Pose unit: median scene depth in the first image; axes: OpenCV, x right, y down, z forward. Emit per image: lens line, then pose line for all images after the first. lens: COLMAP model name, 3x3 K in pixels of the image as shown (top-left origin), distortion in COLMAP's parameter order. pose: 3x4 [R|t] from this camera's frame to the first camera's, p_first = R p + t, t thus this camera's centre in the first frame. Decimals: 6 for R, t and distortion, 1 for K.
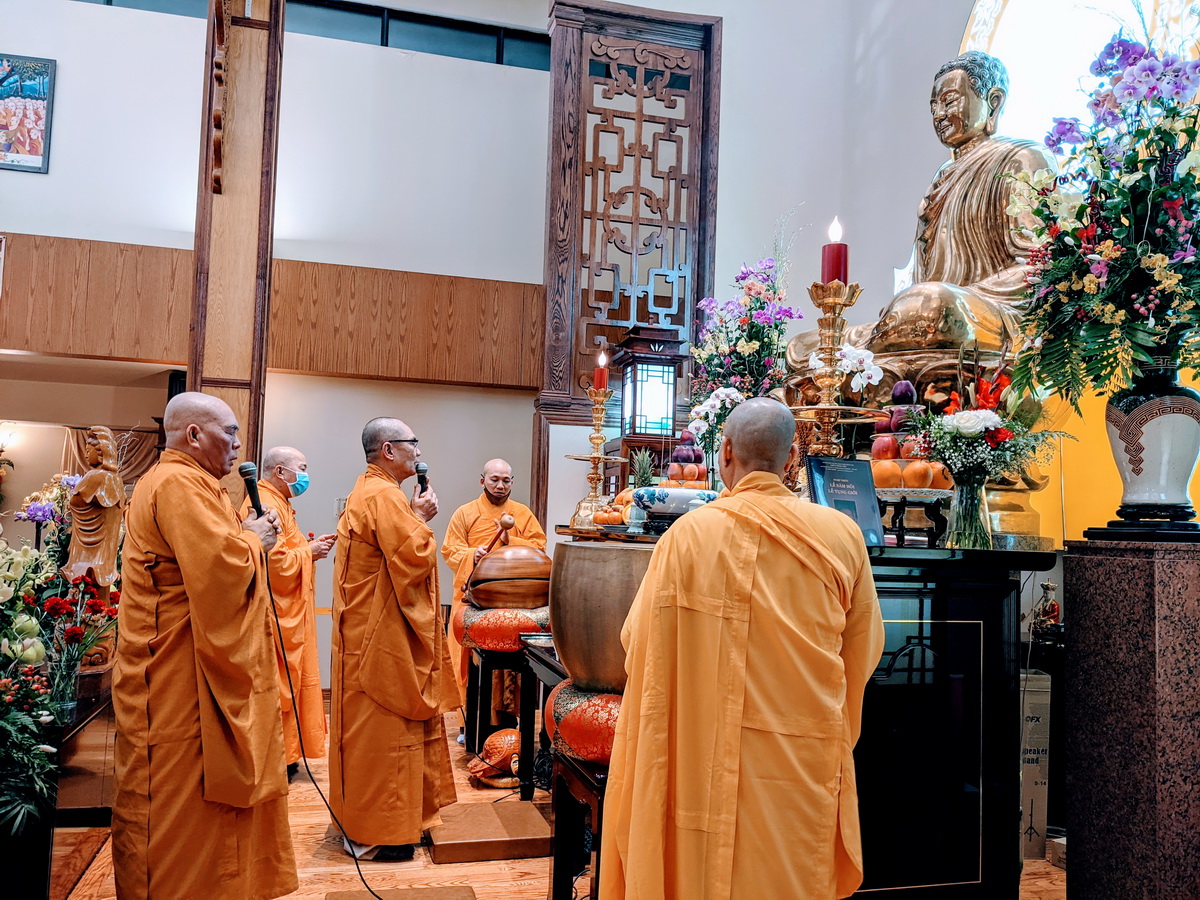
lens RADIAL K [[942.0, 0, 597.6], [0, 942.0, 455.2], [0, 0, 1]] dist [0.052522, -0.087493]
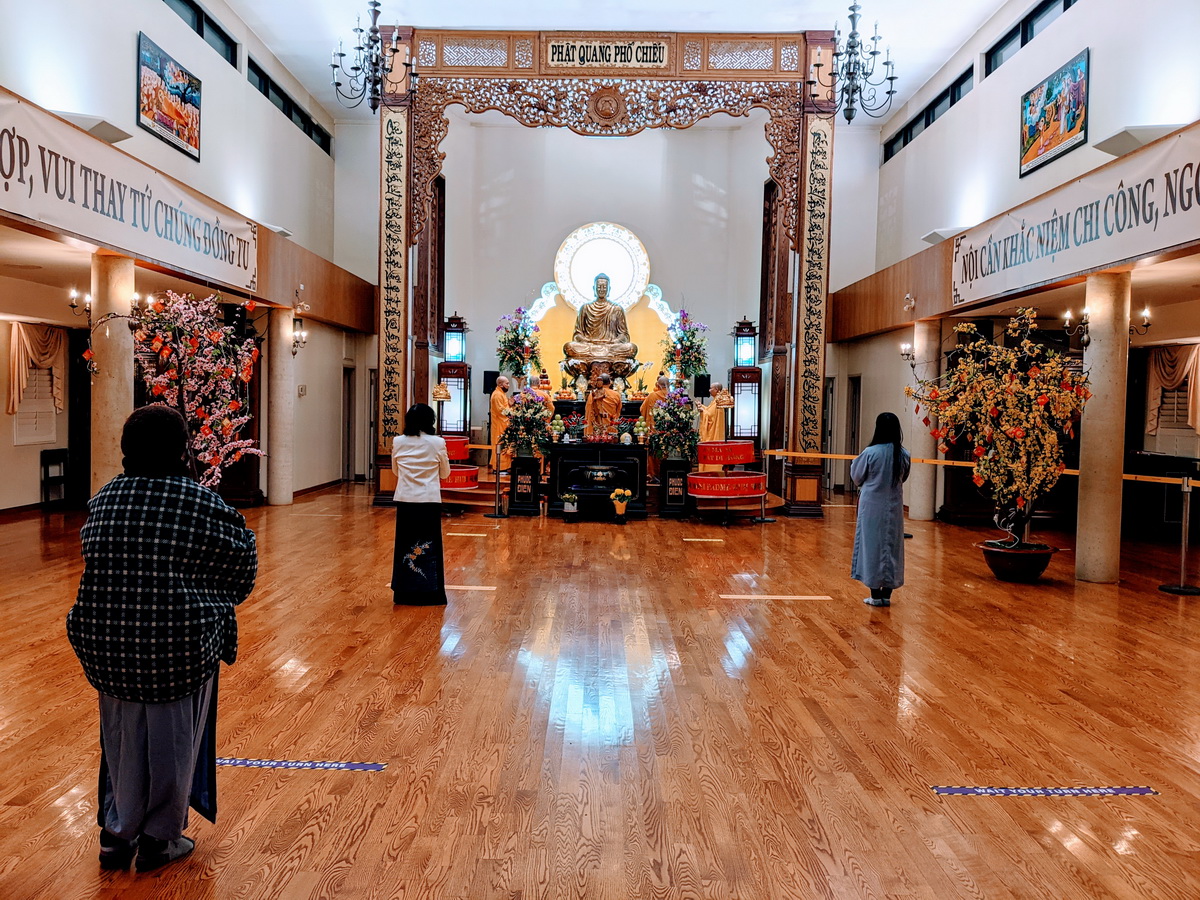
lens RADIAL K [[942.0, 0, 579.1], [0, 942.0, 444.6], [0, 0, 1]] dist [0.052522, -0.087493]
pose [[0.276828, -0.065044, 0.958716, -2.067917], [-0.073764, 0.993324, 0.088691, -0.044064], [-0.958084, -0.095271, 0.270182, 0.006456]]
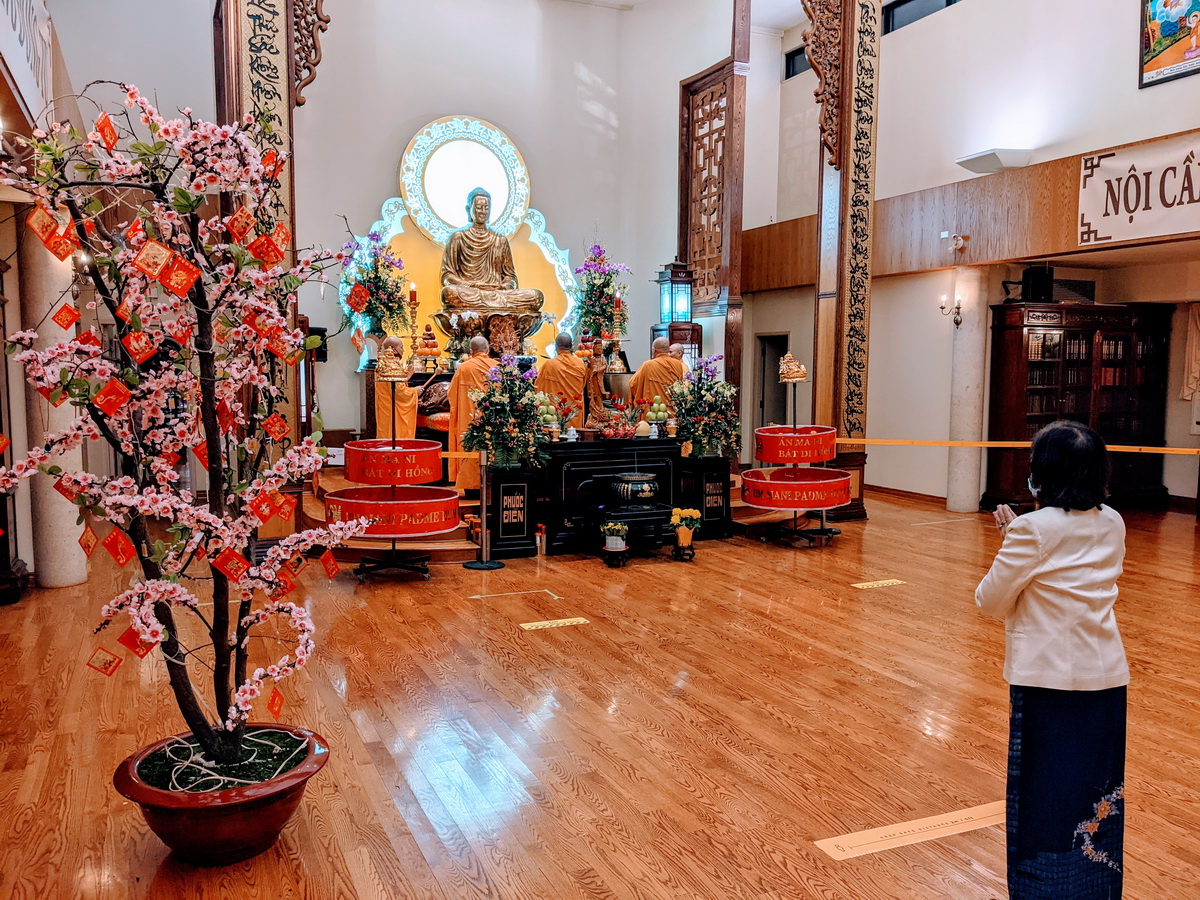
lens RADIAL K [[942.0, 0, 598.3], [0, 942.0, 459.4], [0, 0, 1]] dist [0.052522, -0.087493]
pose [[-0.169633, -0.129328, 0.976984, -1.494482], [-0.072057, 0.990326, 0.118583, -0.003448], [-0.982869, -0.050283, -0.177311, 0.697832]]
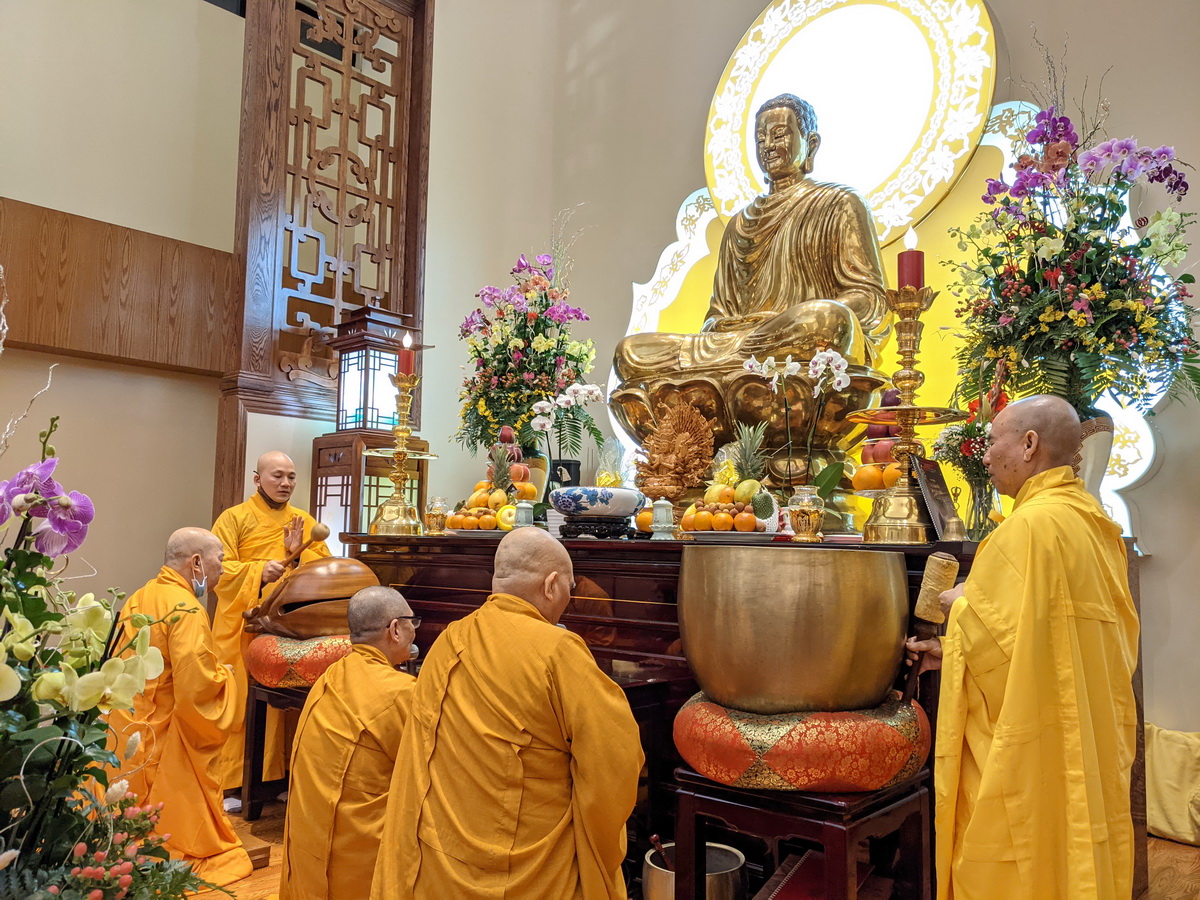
lens RADIAL K [[942.0, 0, 599.1], [0, 942.0, 456.4], [0, 0, 1]] dist [0.052522, -0.087493]
pose [[0.839071, 0.035055, 0.542891, -0.230432], [-0.030439, 0.999384, -0.017486, 0.011084], [-0.543169, -0.001853, 0.839621, 0.126788]]
